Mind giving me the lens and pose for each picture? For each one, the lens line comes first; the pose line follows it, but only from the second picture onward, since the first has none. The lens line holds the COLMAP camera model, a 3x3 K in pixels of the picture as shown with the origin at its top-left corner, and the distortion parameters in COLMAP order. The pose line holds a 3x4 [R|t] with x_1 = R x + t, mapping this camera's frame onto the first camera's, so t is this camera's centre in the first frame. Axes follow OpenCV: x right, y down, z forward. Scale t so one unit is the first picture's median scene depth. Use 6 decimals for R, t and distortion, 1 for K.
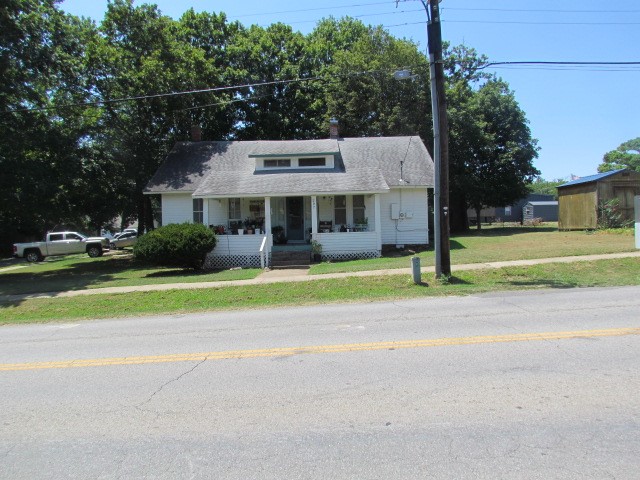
lens RADIAL K [[450.1, 0, 320.1], [0, 450.1, 239.6], [0, 0, 1]] dist [-0.010371, -0.000691]
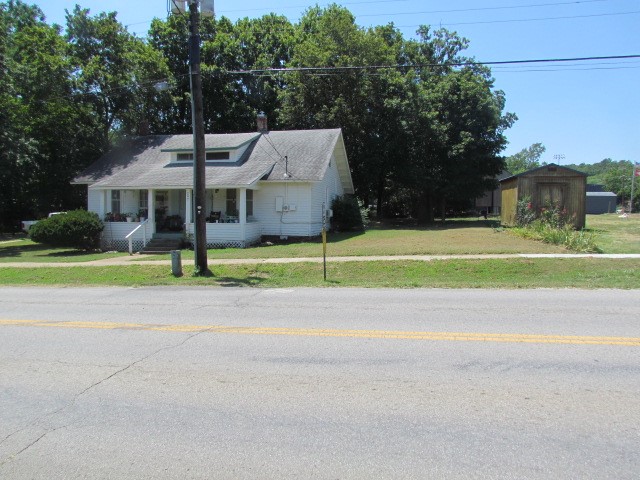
lens RADIAL K [[450.1, 0, 319.7], [0, 450.1, 241.1], [0, 0, 1]] dist [-0.010371, -0.000691]
pose [[0.977431, 0.042970, -0.206837, 0.476456], [-0.033768, 0.998285, 0.047817, -0.030230], [0.208537, -0.039753, 0.977206, -0.010813]]
